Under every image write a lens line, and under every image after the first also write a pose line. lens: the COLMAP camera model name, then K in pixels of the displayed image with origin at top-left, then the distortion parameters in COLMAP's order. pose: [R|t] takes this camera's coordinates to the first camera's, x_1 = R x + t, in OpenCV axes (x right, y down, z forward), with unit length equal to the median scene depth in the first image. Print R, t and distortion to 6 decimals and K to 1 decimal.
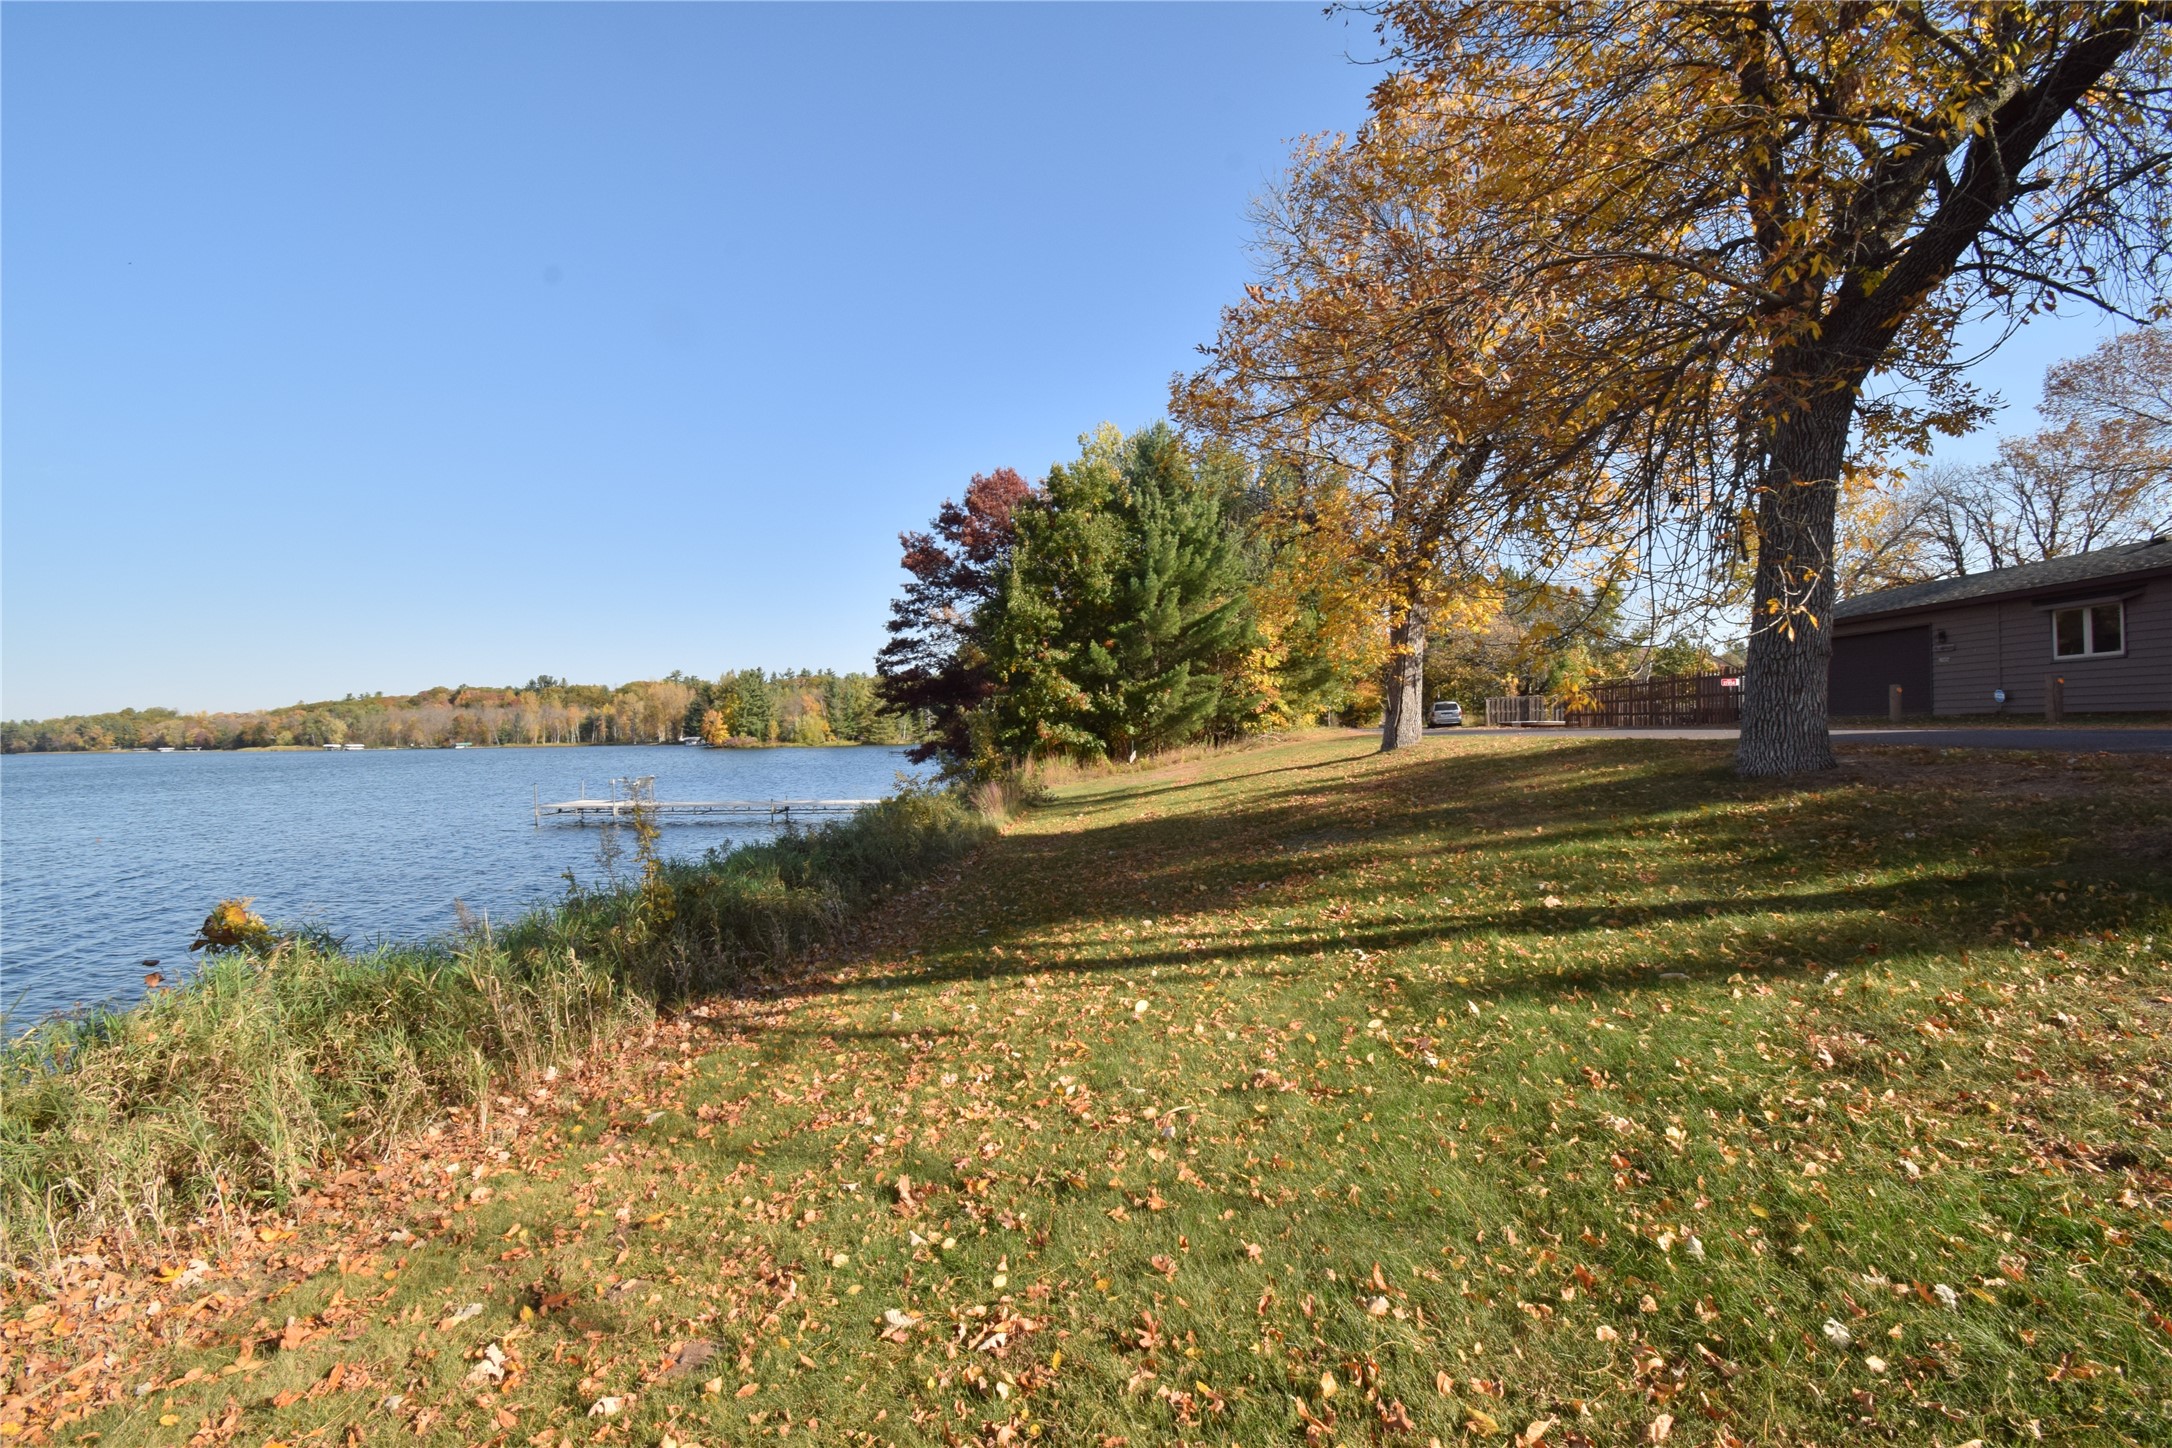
lens RADIAL K [[952.2, 0, 1091.3], [0, 952.2, 715.1], [0, 0, 1]] dist [-0.005473, -0.003820]
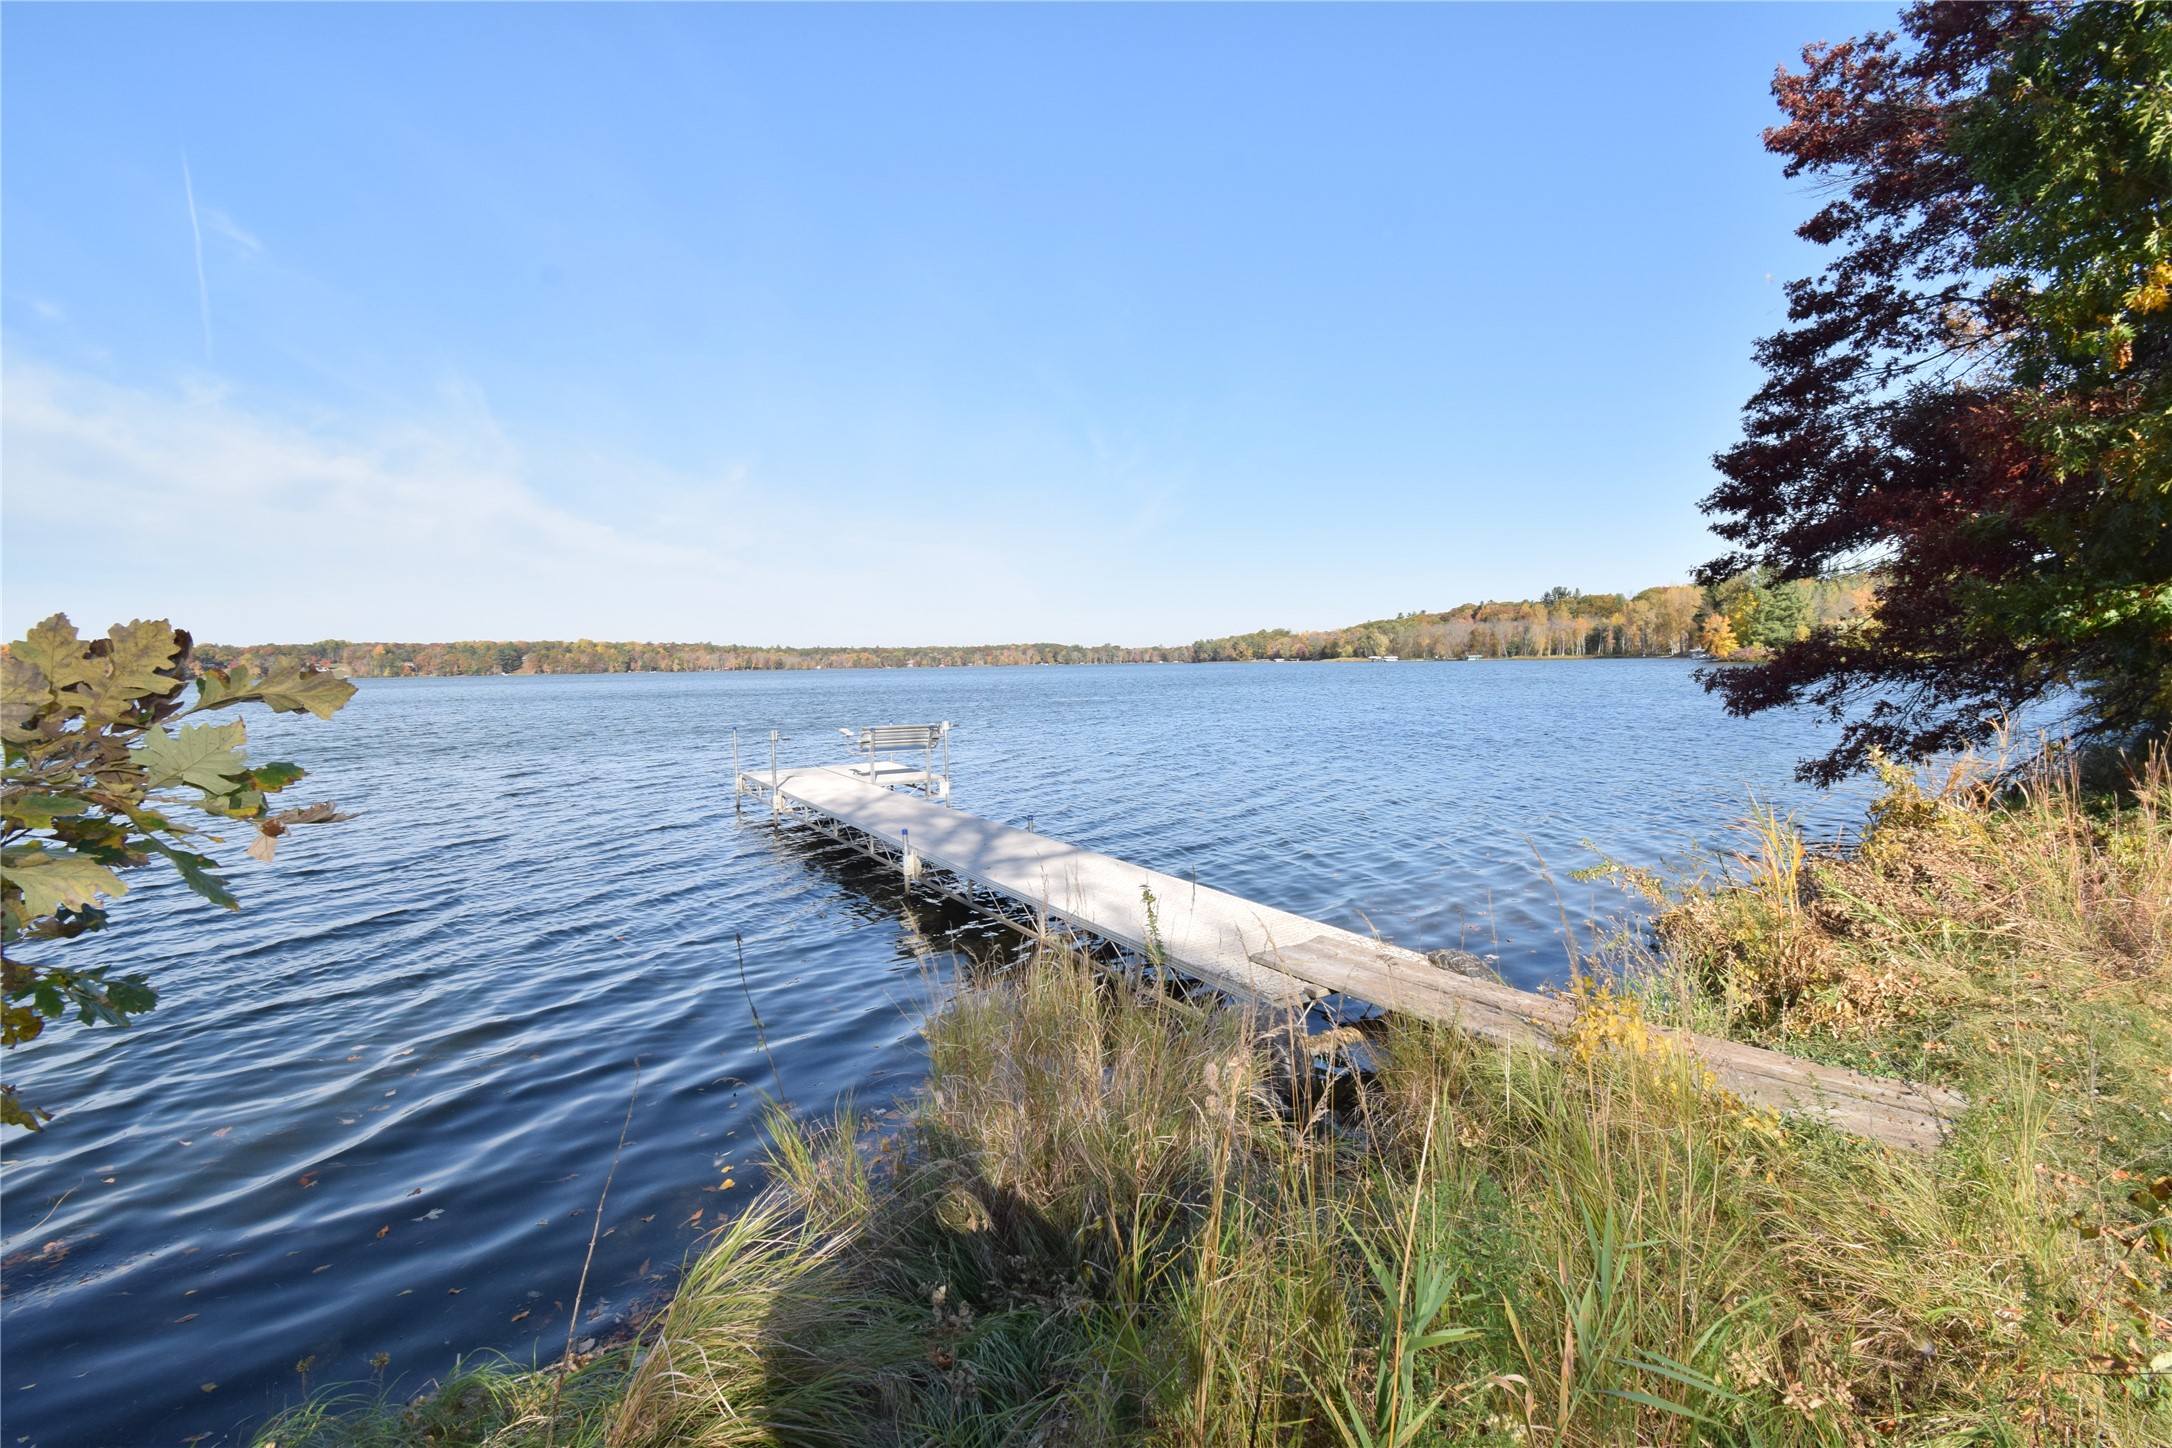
lens RADIAL K [[952.2, 0, 1091.1], [0, 952.2, 732.8], [0, 0, 1]] dist [-0.005473, -0.003820]
pose [[0.542725, 0.068811, -0.837087, -0.070329], [0.023461, 0.995007, 0.097003, 0.049277], [0.839582, -0.072285, 0.538401, 1.341160]]
